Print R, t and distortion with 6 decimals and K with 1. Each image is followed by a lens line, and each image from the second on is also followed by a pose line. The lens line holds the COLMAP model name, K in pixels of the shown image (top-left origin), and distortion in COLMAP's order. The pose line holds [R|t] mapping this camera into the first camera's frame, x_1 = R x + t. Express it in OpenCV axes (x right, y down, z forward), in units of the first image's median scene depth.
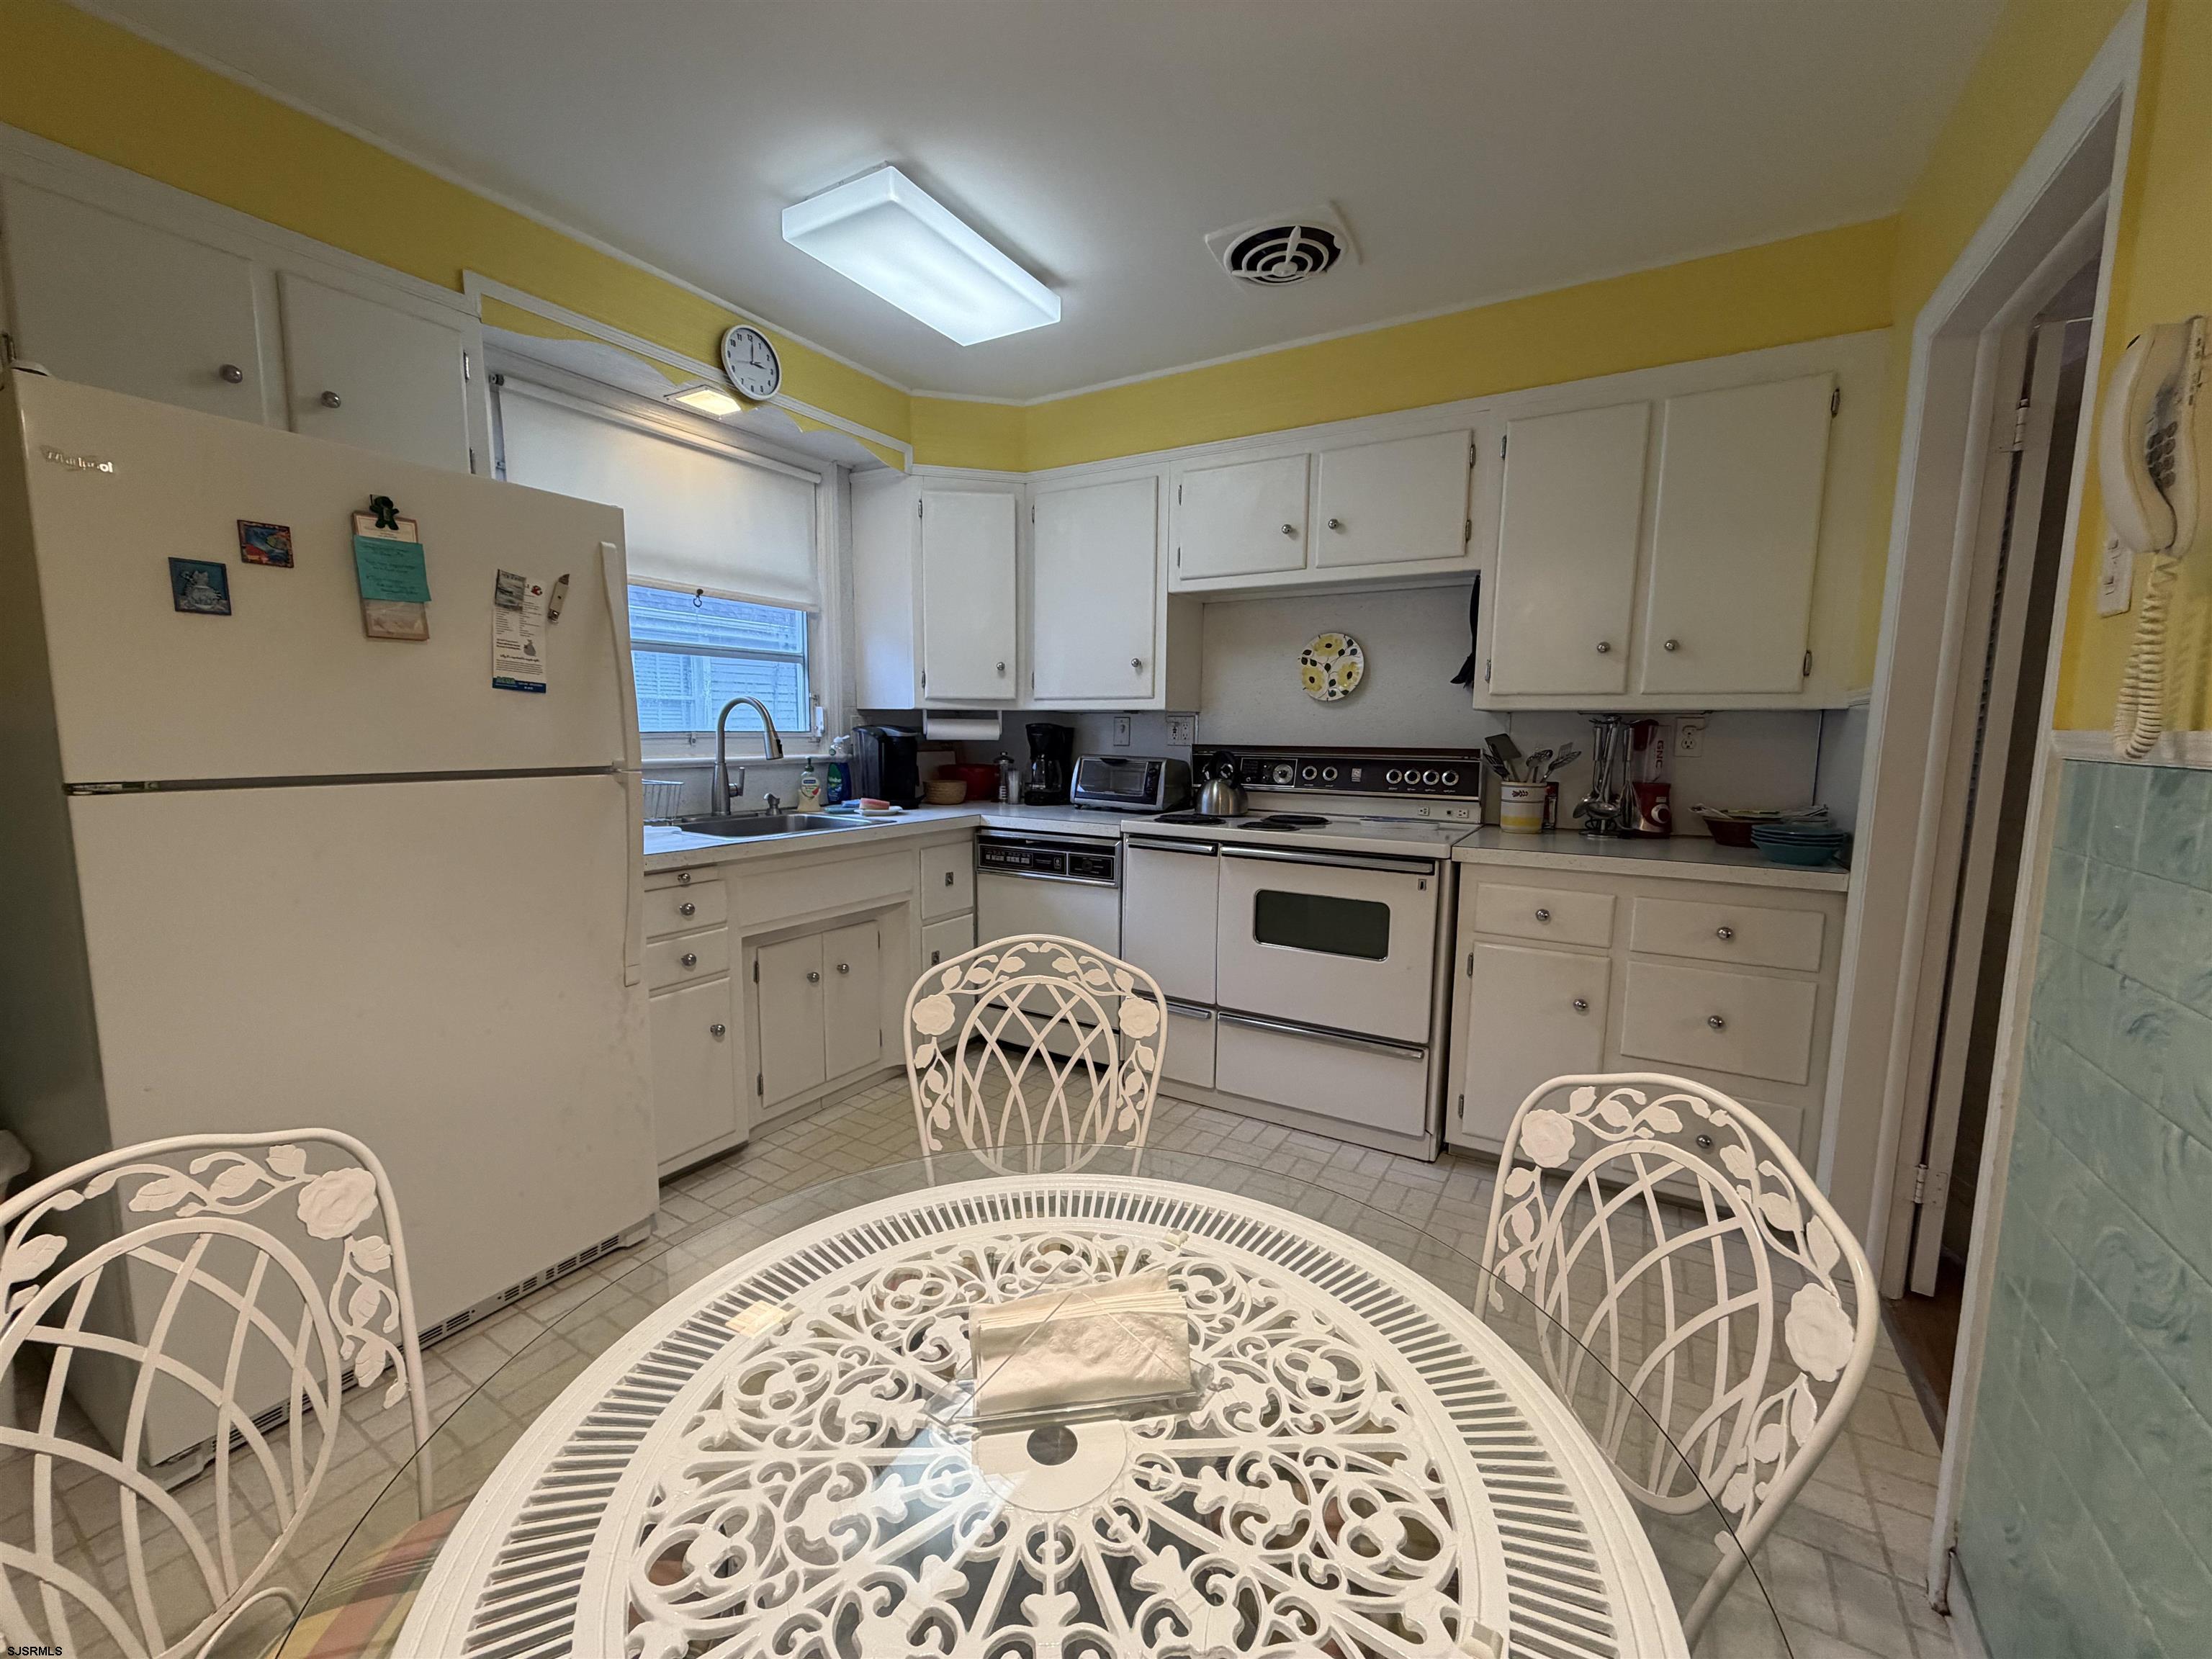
lens RADIAL K [[877.7, 0, 1094.8], [0, 877.7, 817.4], [0, 0, 1]] dist [-0.000068, 0.000127]
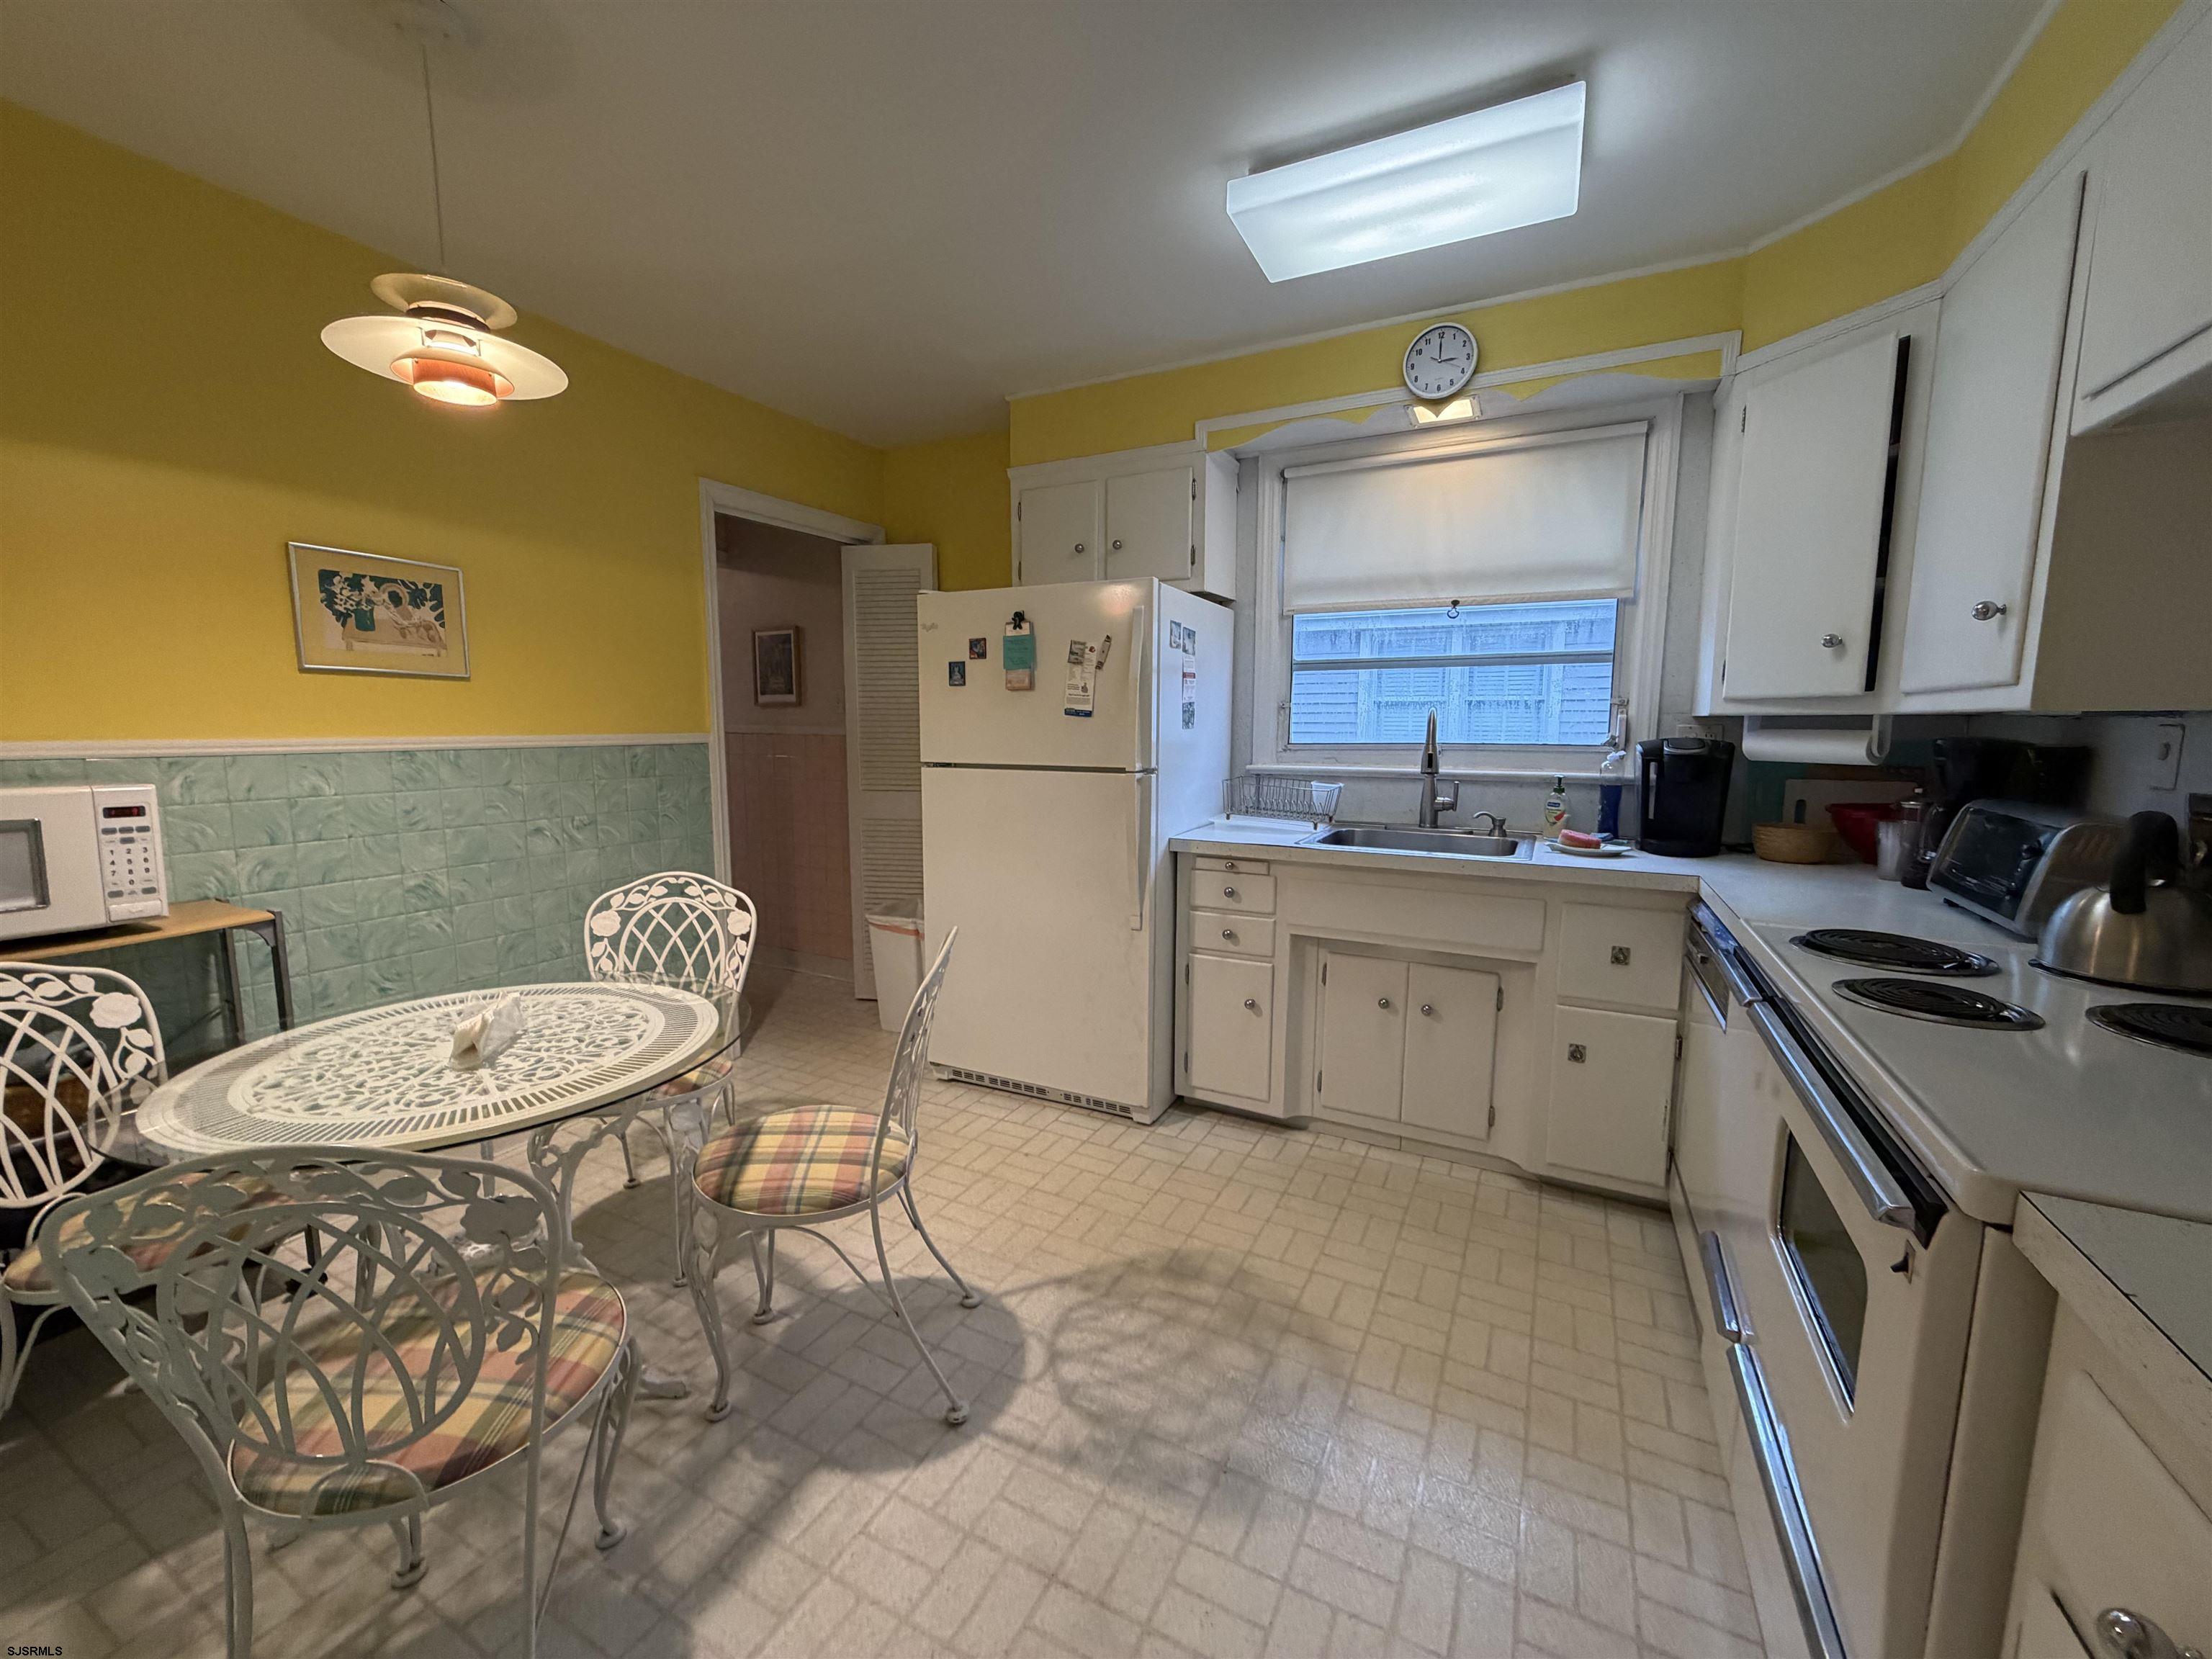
lens RADIAL K [[877.7, 0, 1100.7], [0, 877.7, 819.7], [0, 0, 1]] dist [-0.000068, 0.000127]
pose [[0.070106, 0.101496, -0.992363, 0.593744], [-0.103399, 0.990191, 0.093970, -0.073968], [0.992166, 0.096021, 0.079913, 0.610691]]
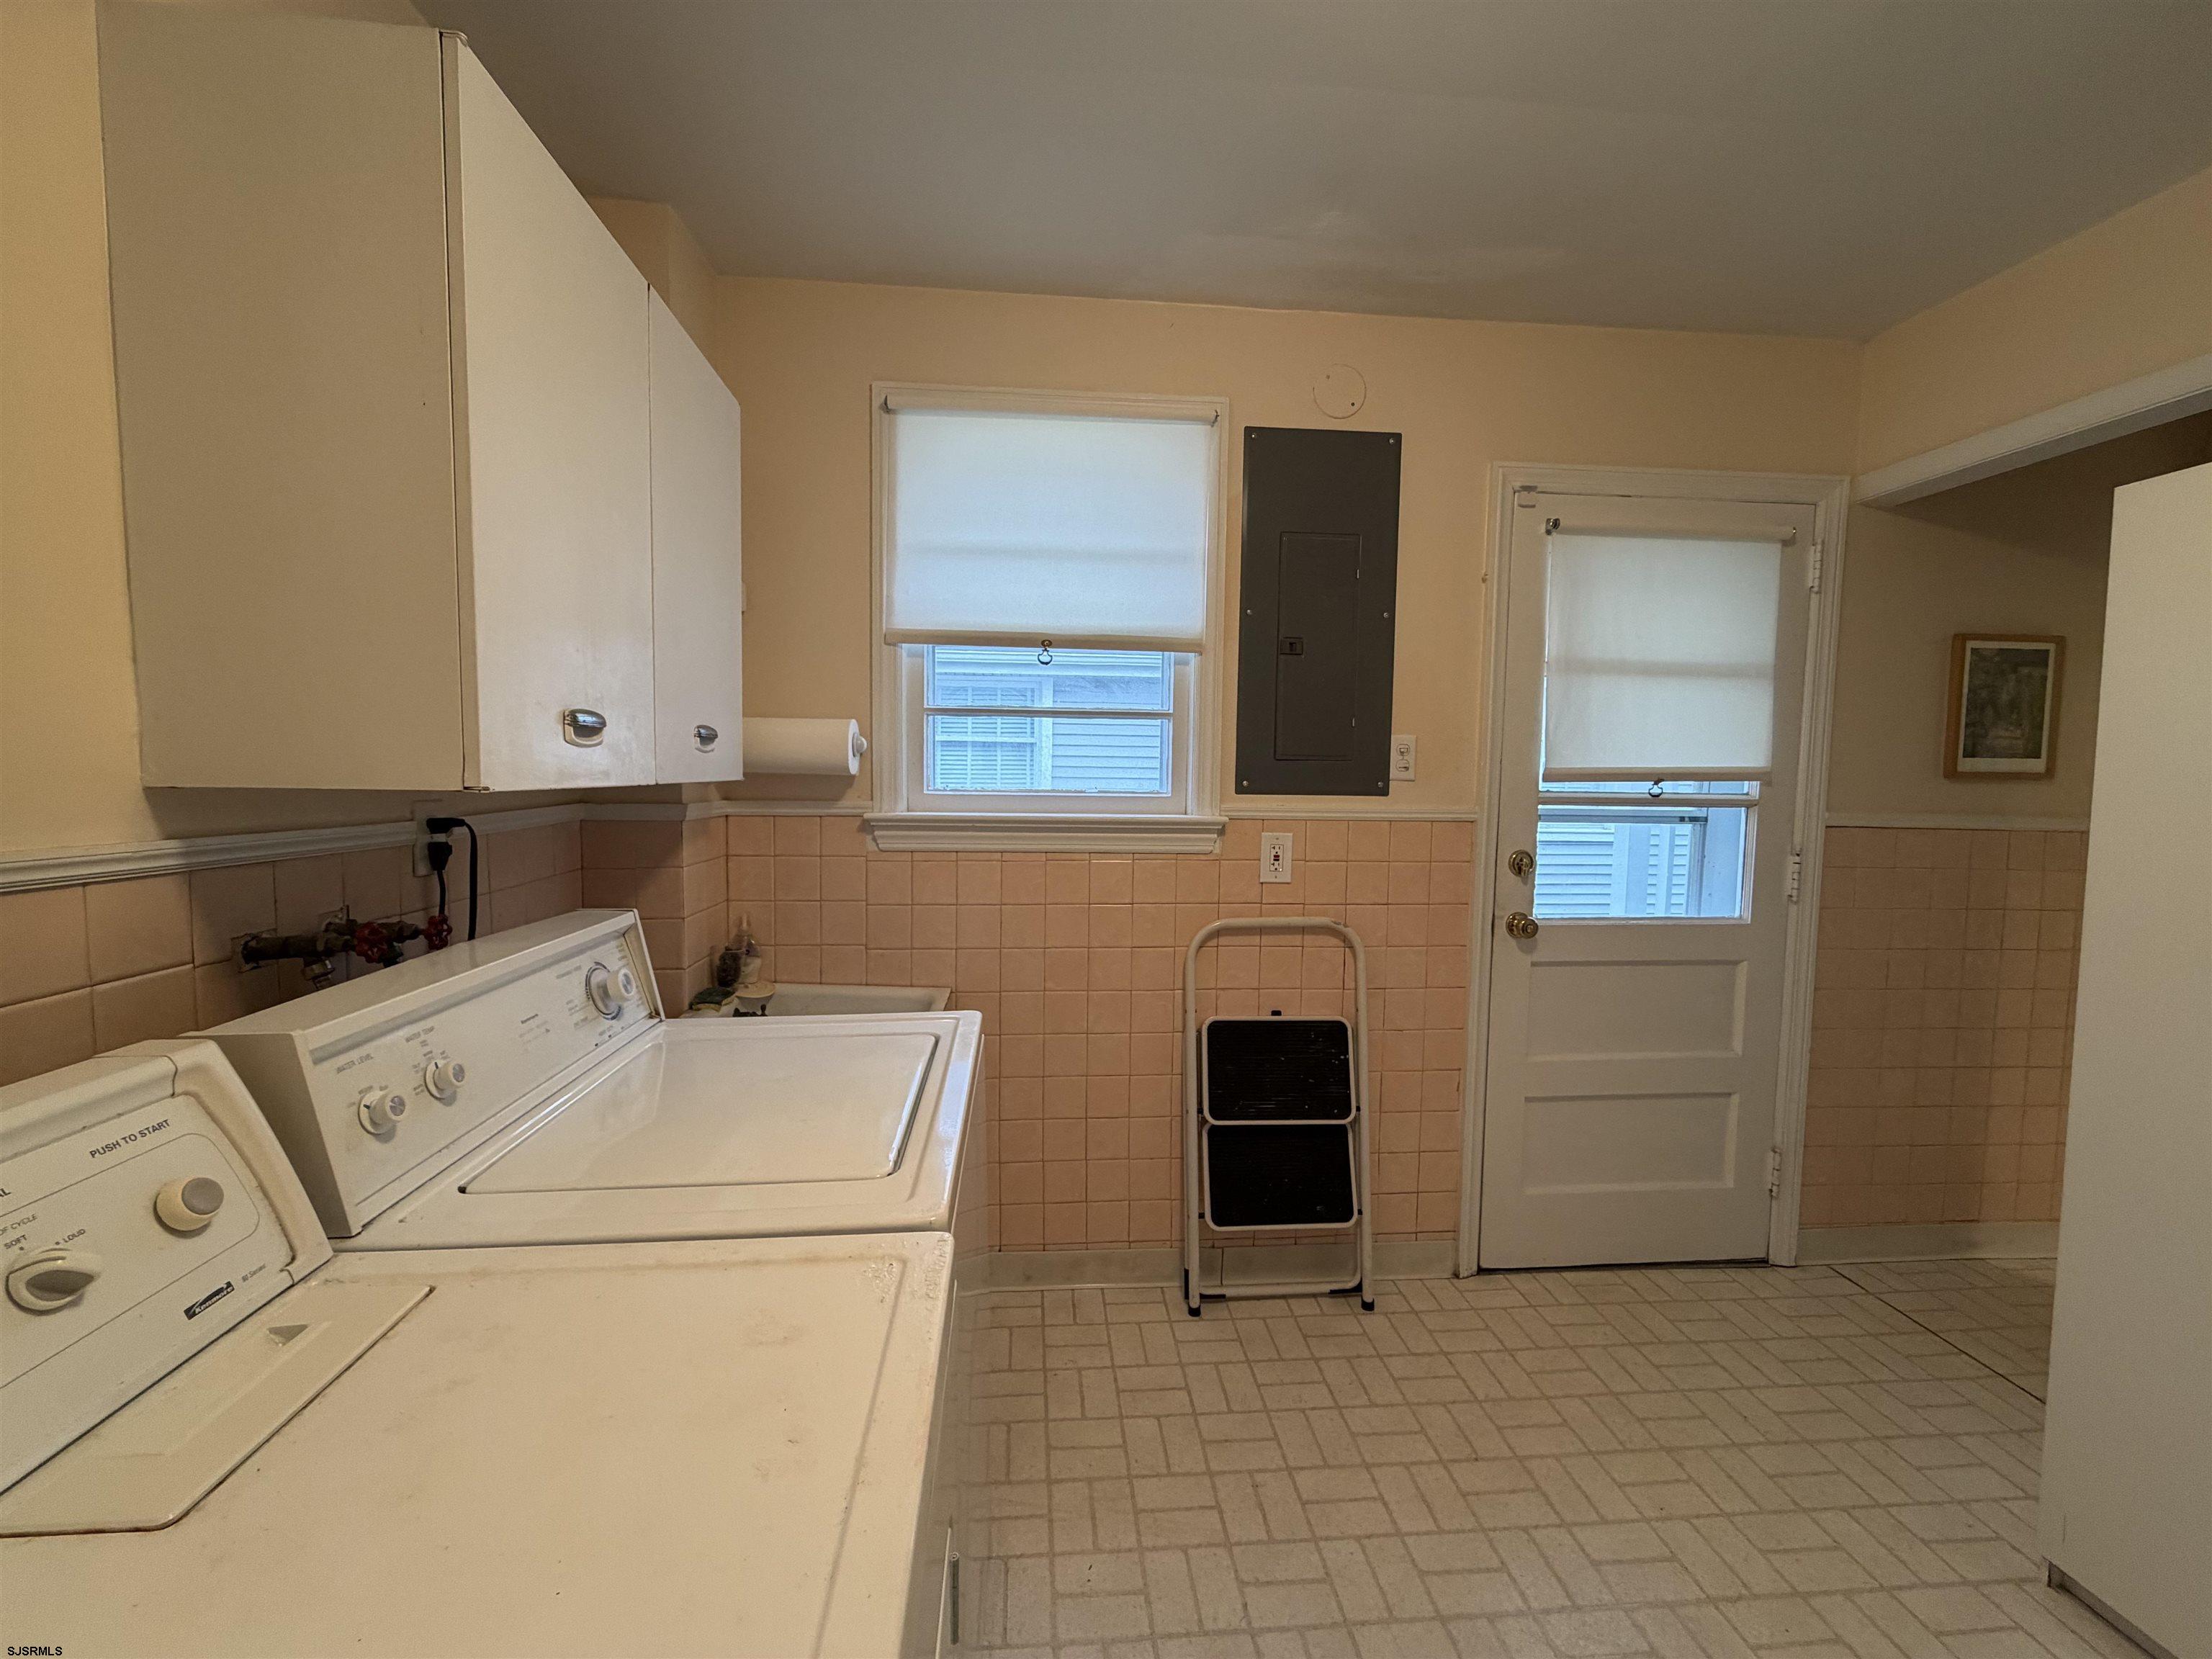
lens RADIAL K [[877.7, 0, 1092.7], [0, 877.7, 806.3], [0, 0, 1]] dist [-0.000068, 0.000127]
pose [[0.581229, 0.037624, -0.812870, -0.954878], [-0.101564, 0.994473, -0.026592, 0.083248], [0.807377, 0.098015, 0.581838, -1.197040]]
